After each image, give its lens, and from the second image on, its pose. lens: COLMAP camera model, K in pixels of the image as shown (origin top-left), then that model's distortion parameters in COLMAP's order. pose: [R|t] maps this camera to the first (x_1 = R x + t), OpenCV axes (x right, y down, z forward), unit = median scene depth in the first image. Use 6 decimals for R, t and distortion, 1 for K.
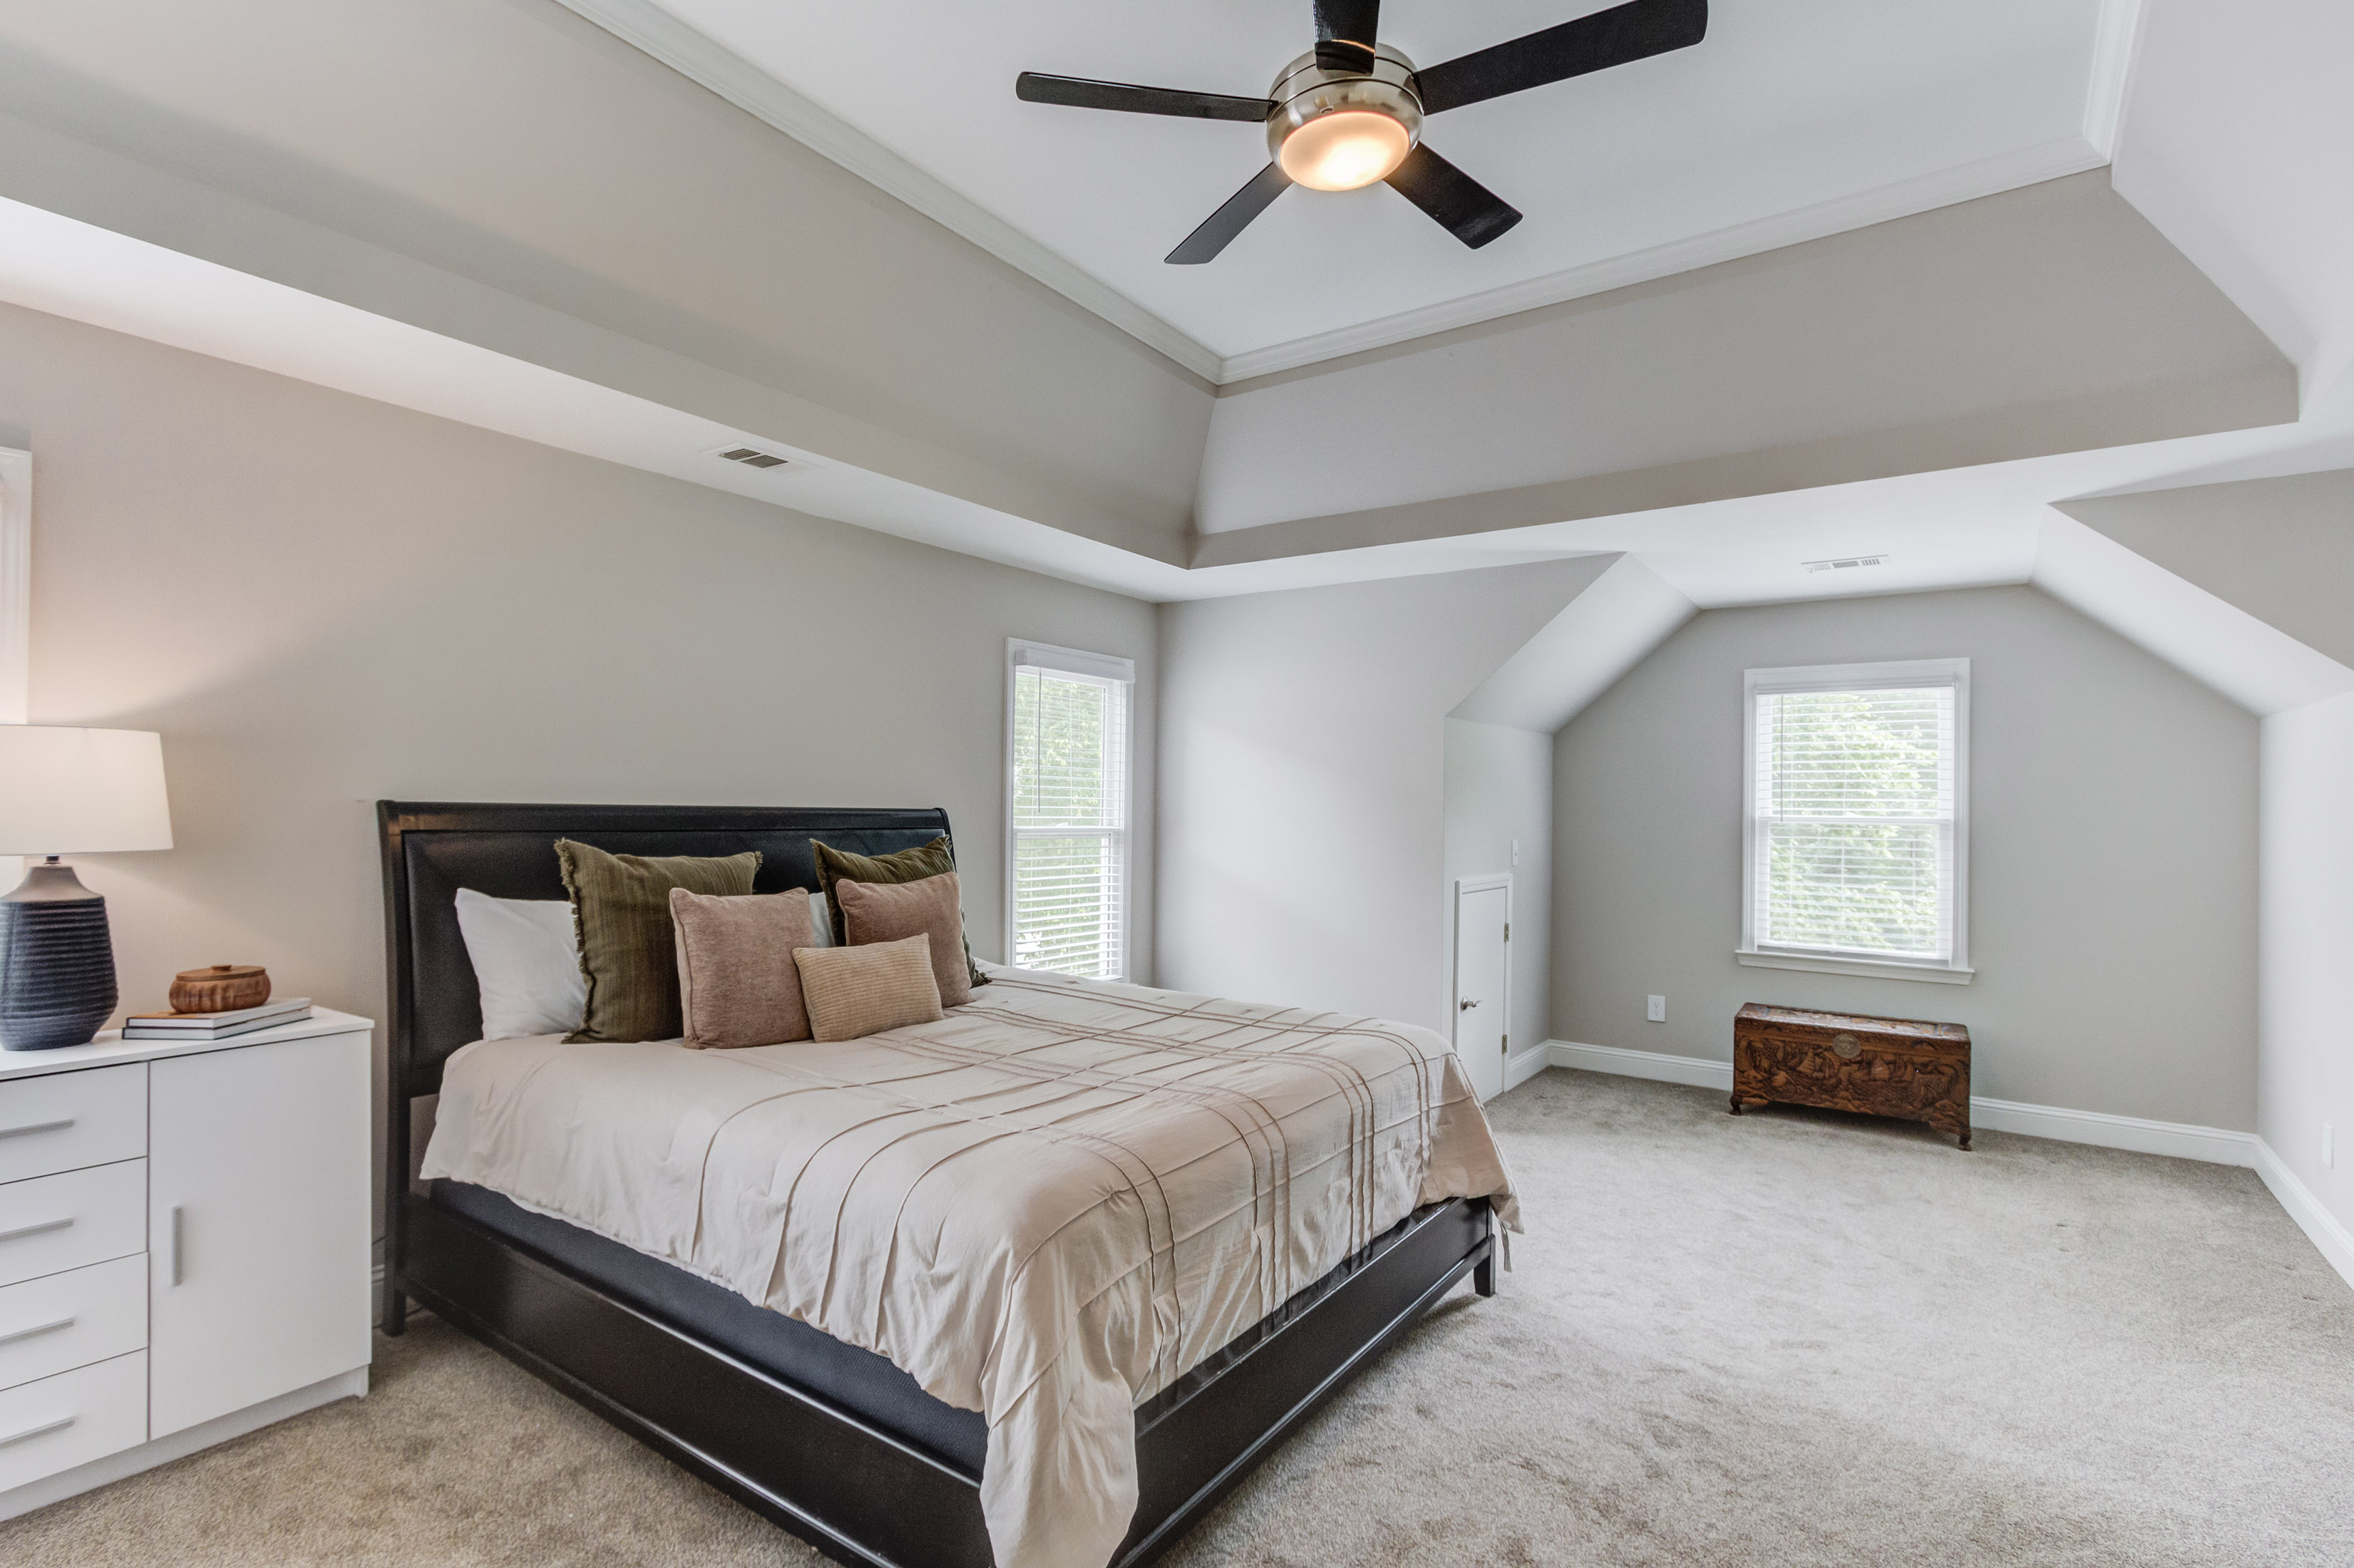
lens RADIAL K [[1128.3, 0, 1153.7], [0, 1128.3, 804.5], [0, 0, 1]] dist [-0.000141, 0.000374]
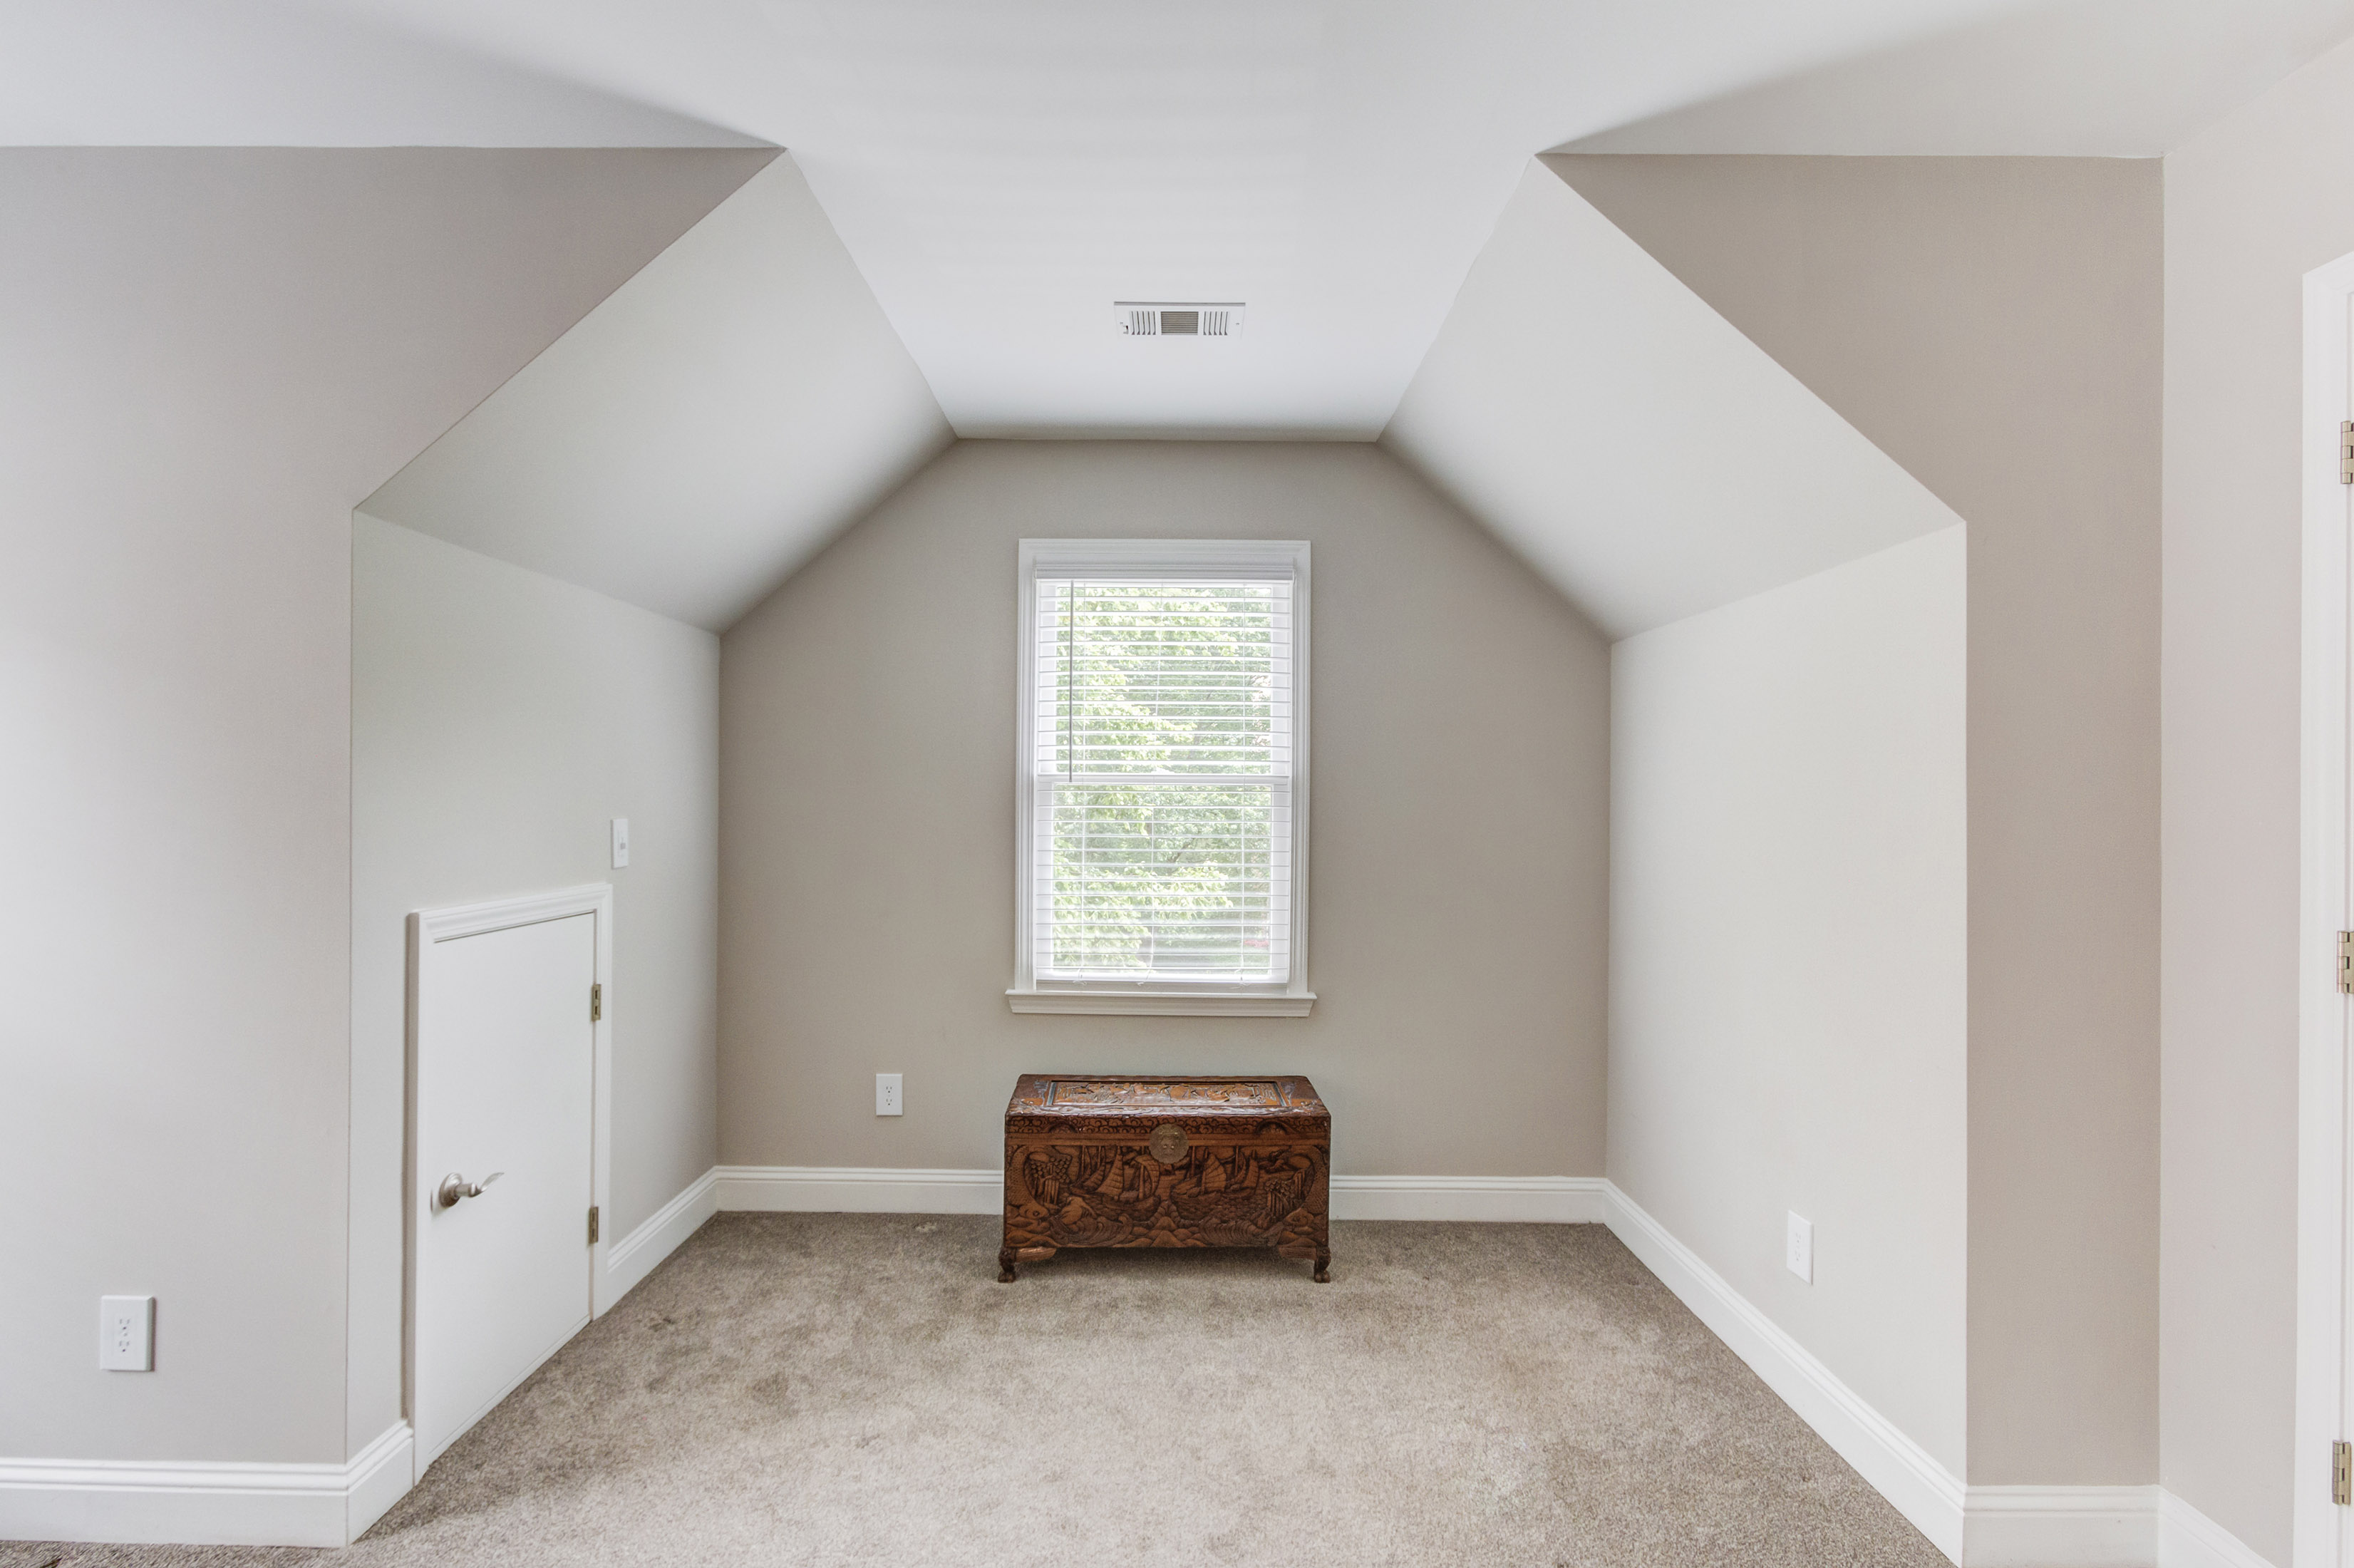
lens RADIAL K [[1128.5, 0, 1153.7], [0, 1128.5, 804.5], [0, 0, 1]] dist [-0.000141, 0.000374]
pose [[0.821061, -0.007679, 0.570789, 0.251025], [0.002111, 0.999944, 0.010416, 0.022426], [-0.570836, -0.007347, 0.821031, 0.488014]]
